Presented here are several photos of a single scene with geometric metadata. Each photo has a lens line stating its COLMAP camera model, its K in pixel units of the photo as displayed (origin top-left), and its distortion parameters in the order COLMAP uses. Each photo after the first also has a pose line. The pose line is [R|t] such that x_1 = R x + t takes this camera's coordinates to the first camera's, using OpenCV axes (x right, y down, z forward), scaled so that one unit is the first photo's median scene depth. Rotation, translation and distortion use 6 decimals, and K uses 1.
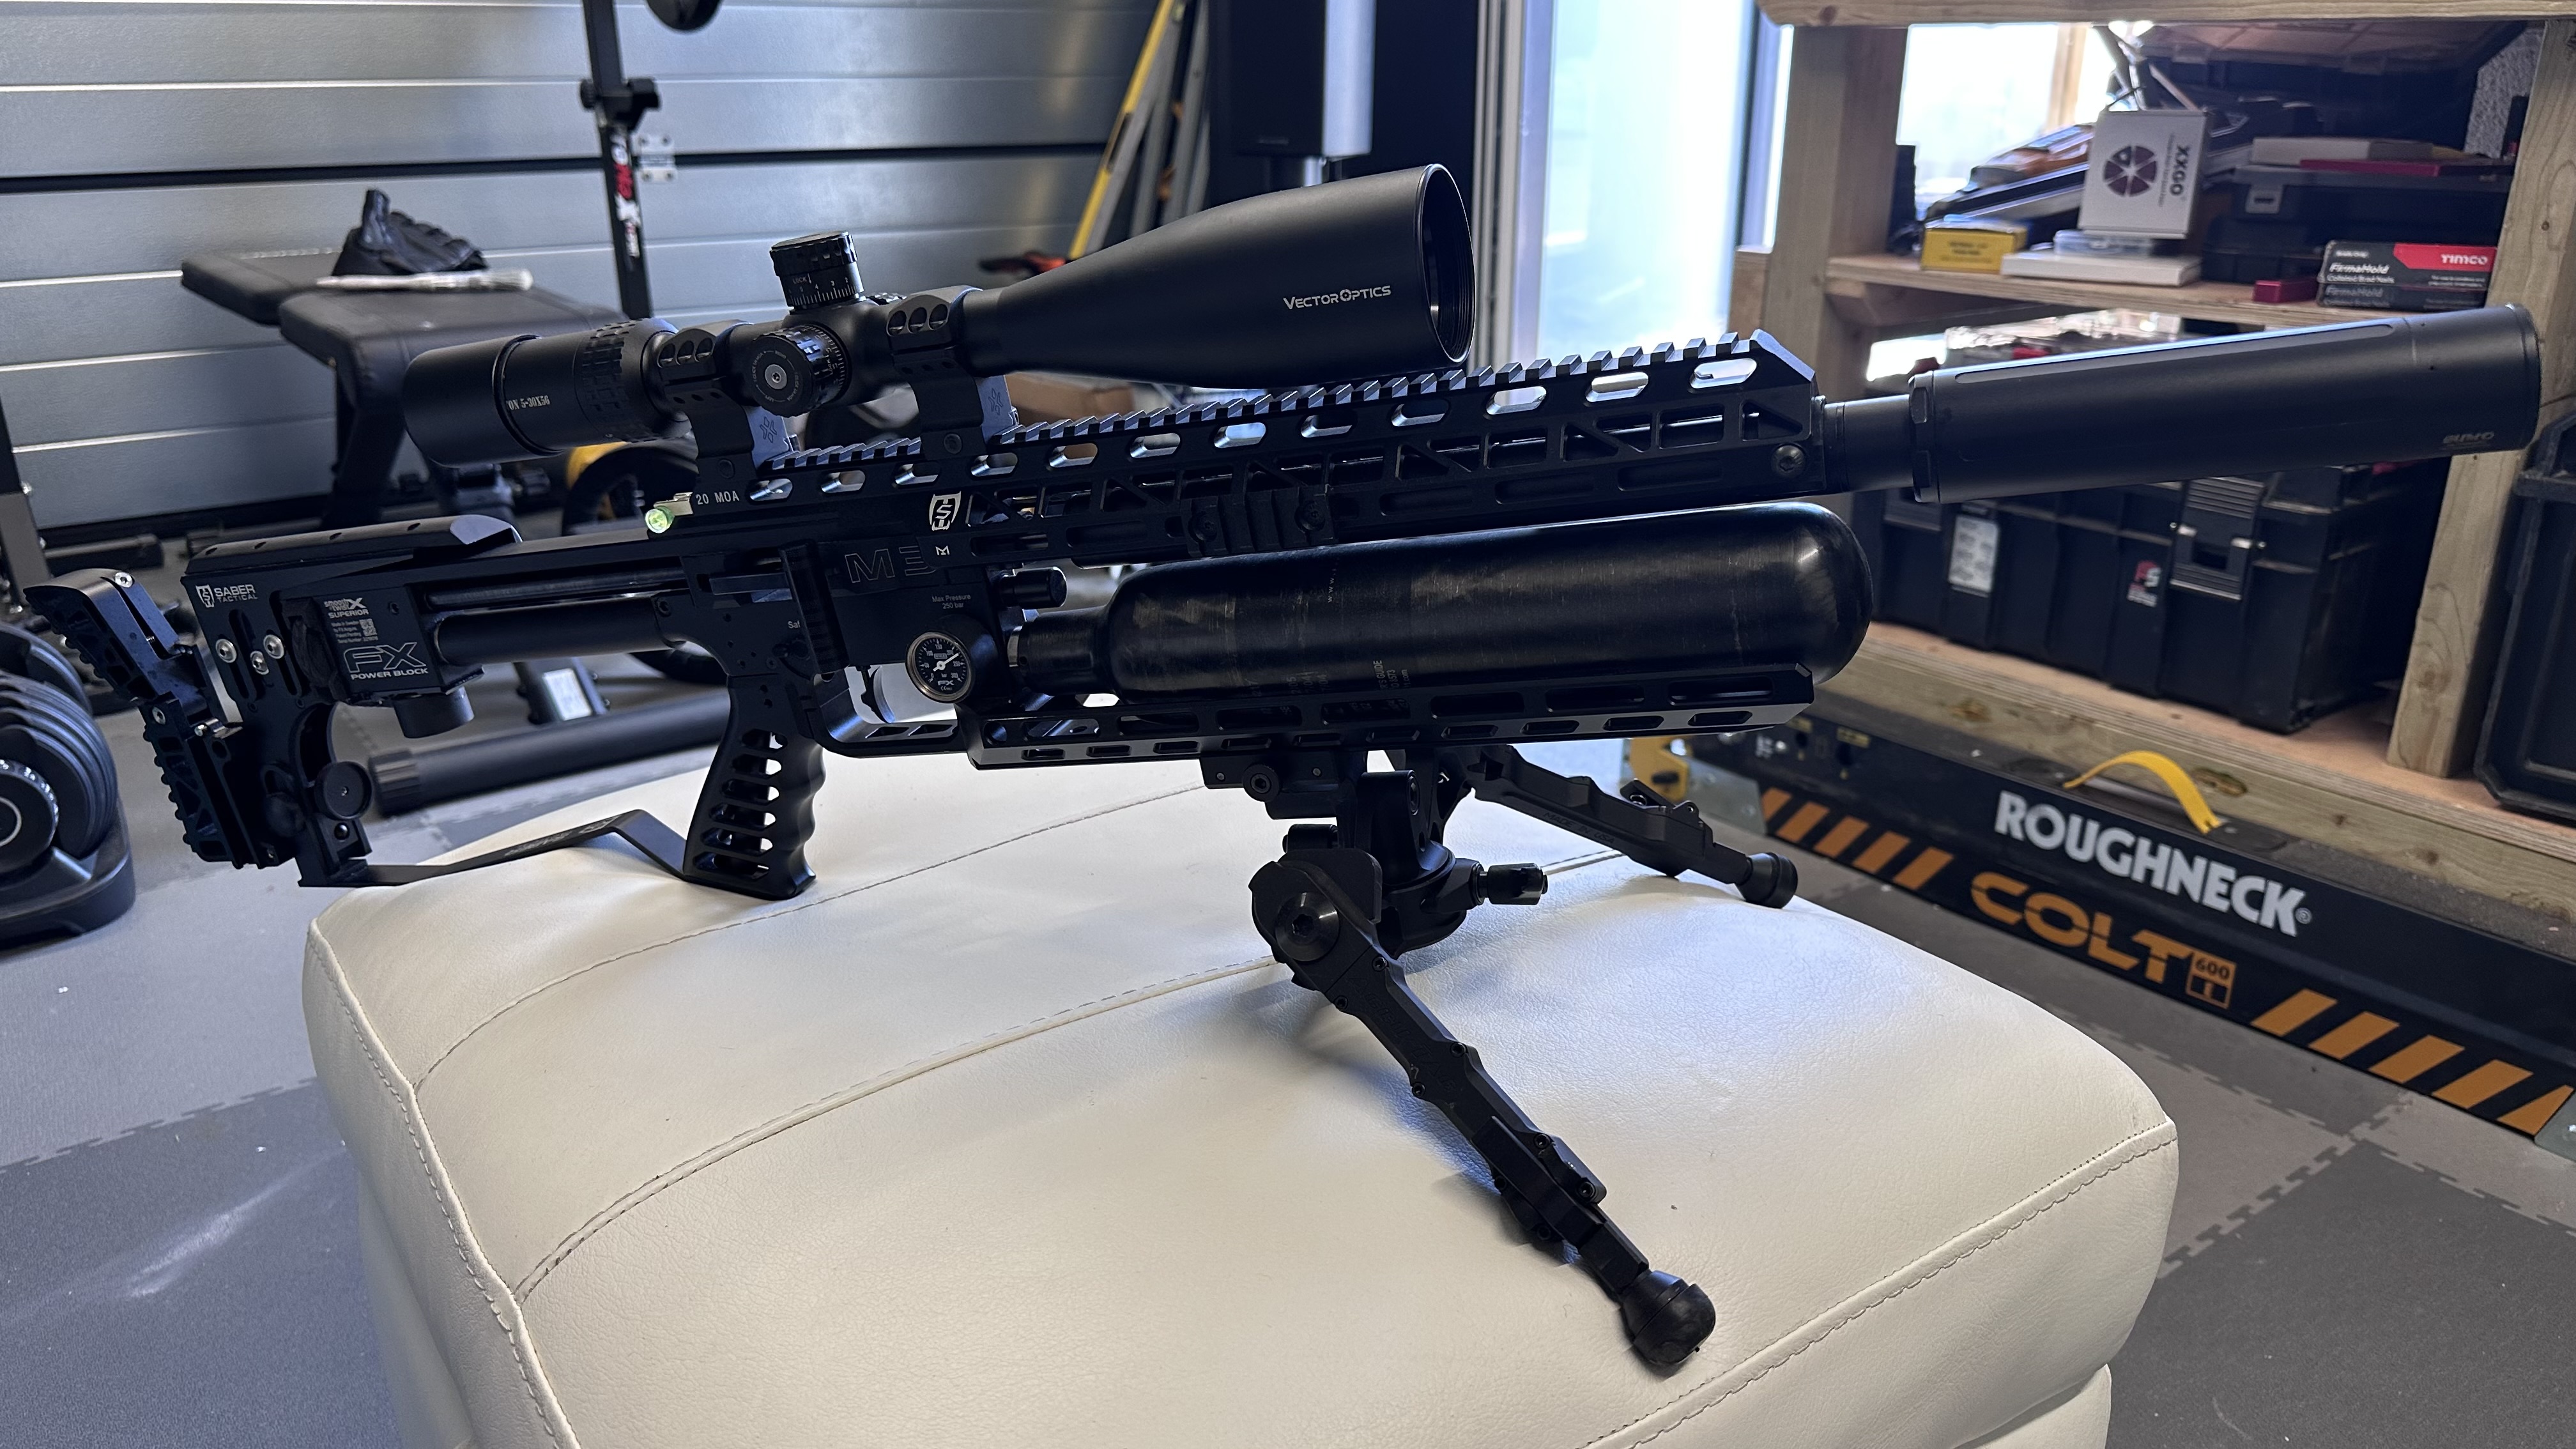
lens RADIAL K [[1843.7, 0, 1261.7], [0, 1843.7, 727.2], [0, 0, 1]] dist [0.020835, -0.044551]
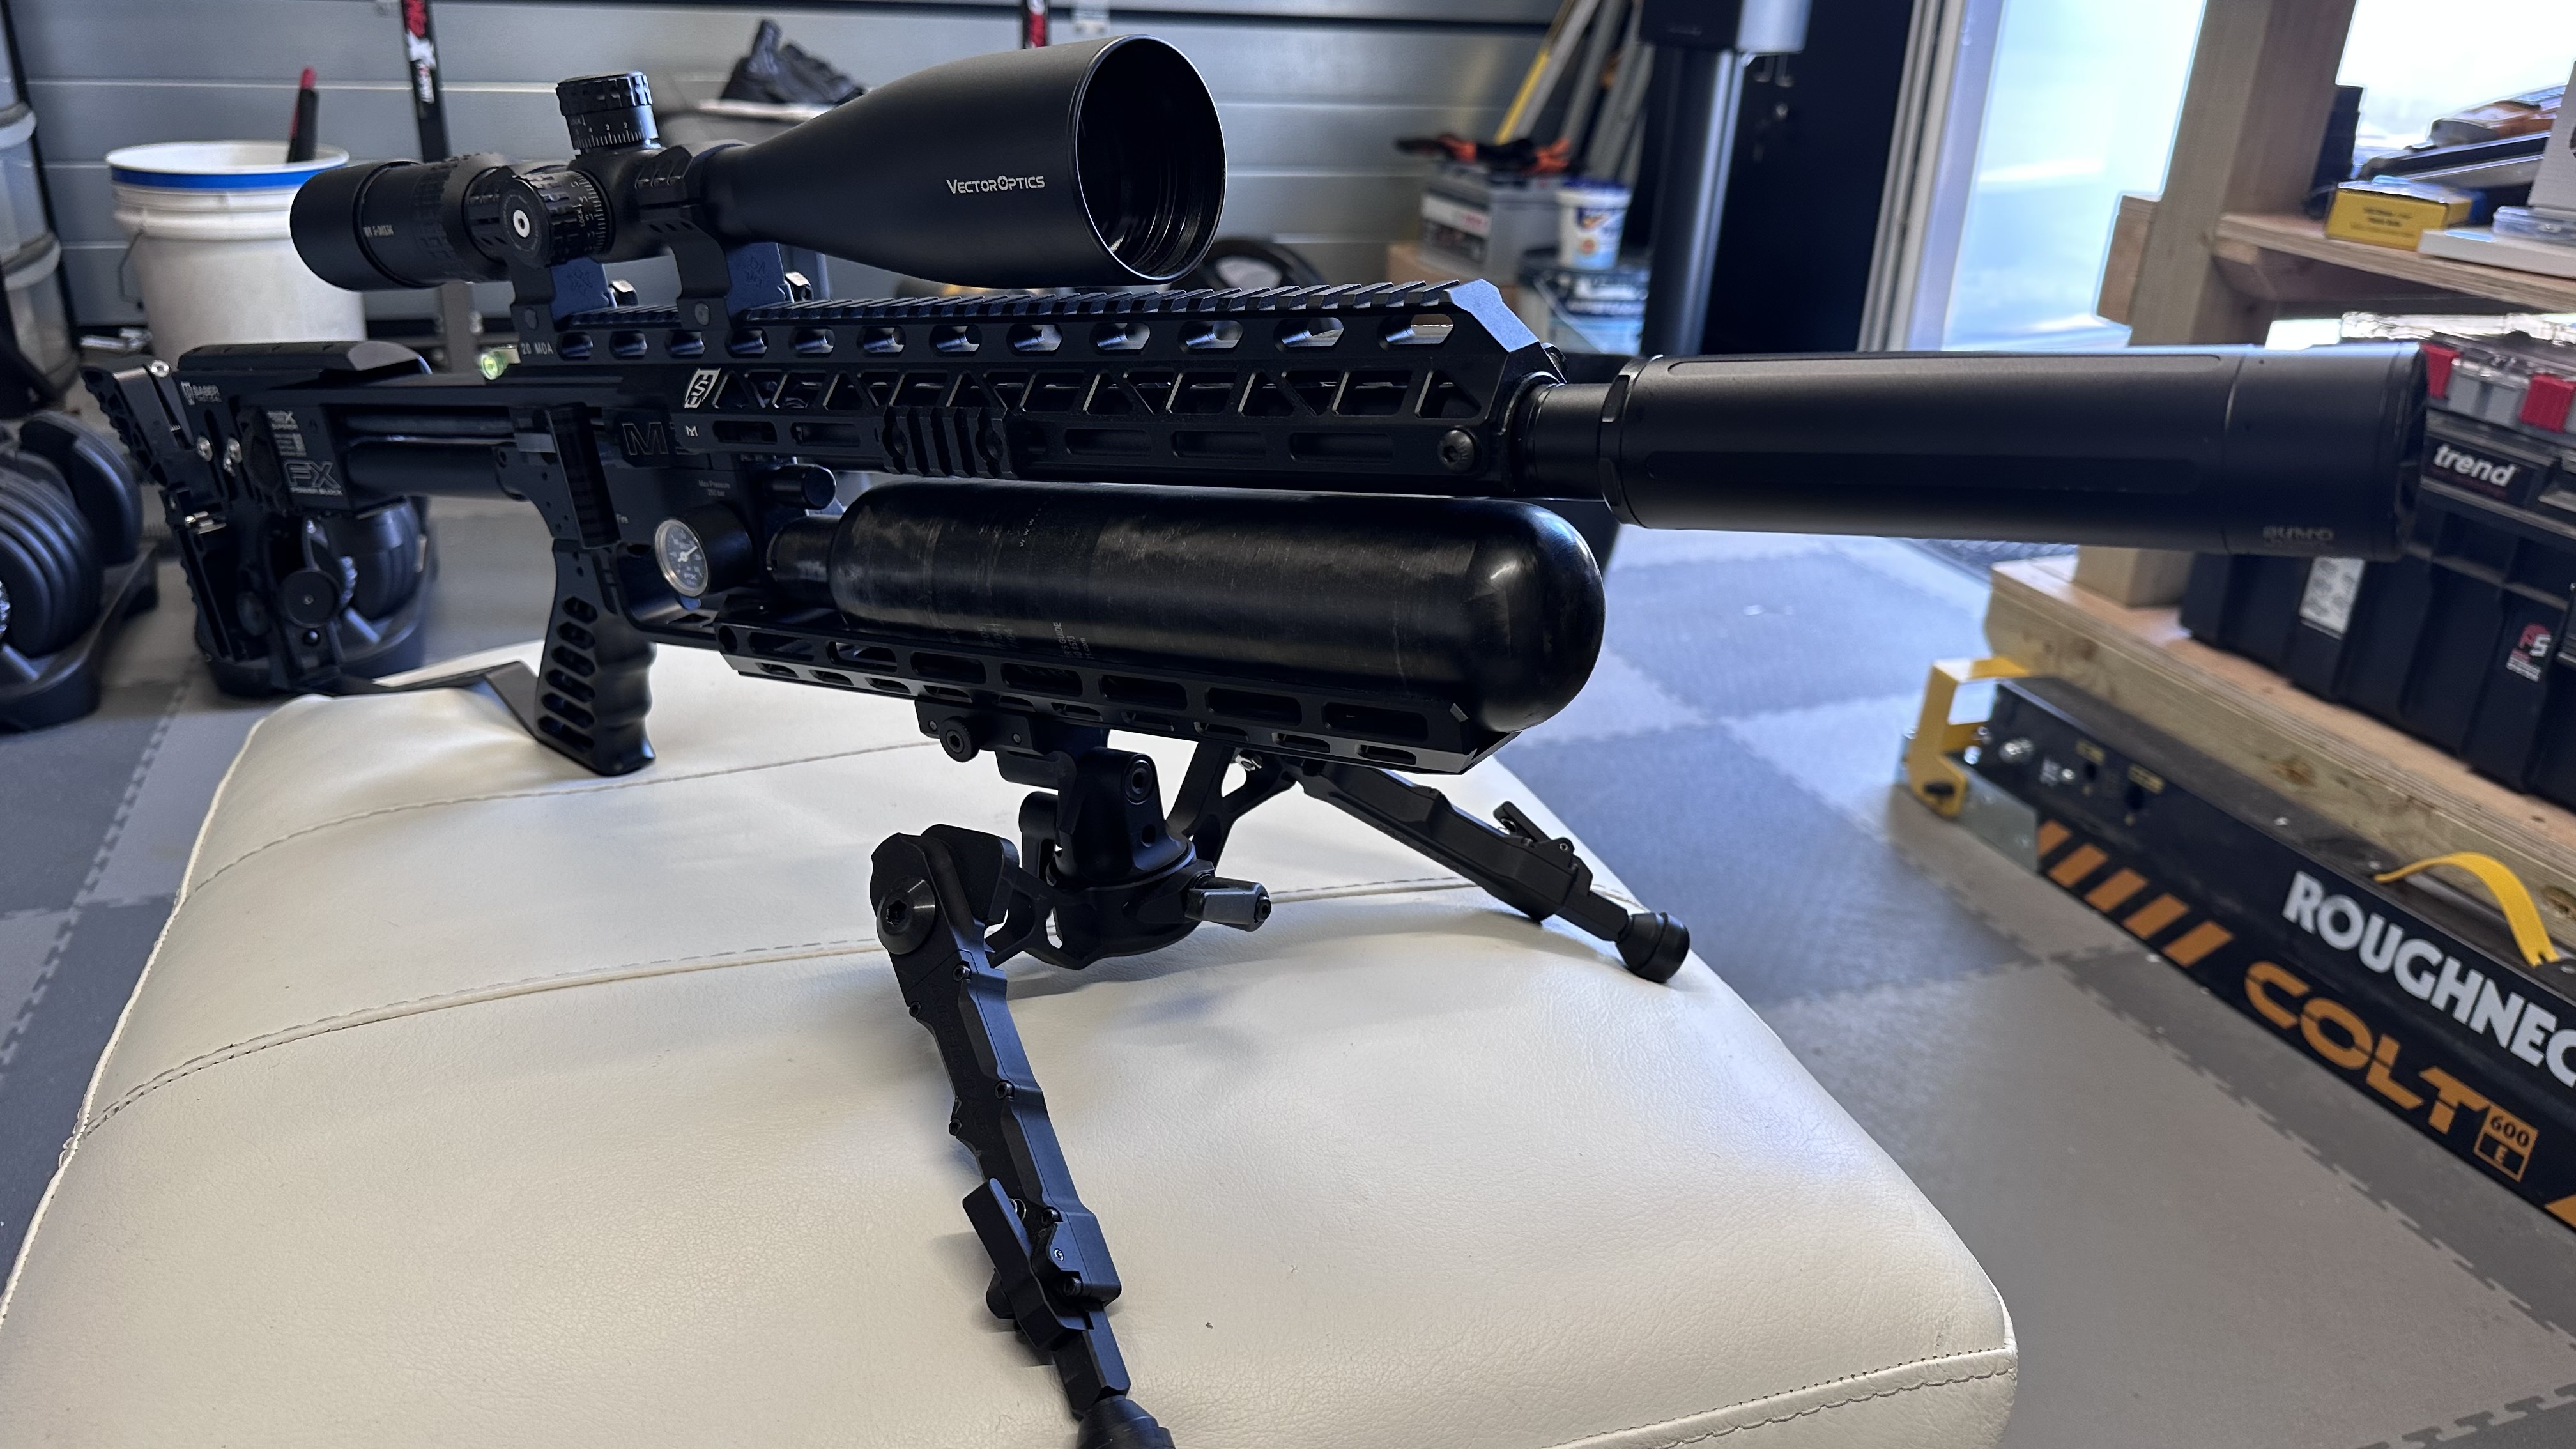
lens RADIAL K [[1843.7, 0, 1315.6], [0, 1843.7, 727.6], [0, 0, 1]] dist [0.020835, -0.044551]
pose [[0.959844, 0.155927, -0.233210, 0.167235], [-0.142608, 0.987081, 0.073031, -0.029076], [0.241585, -0.036840, 0.969680, 0.086318]]
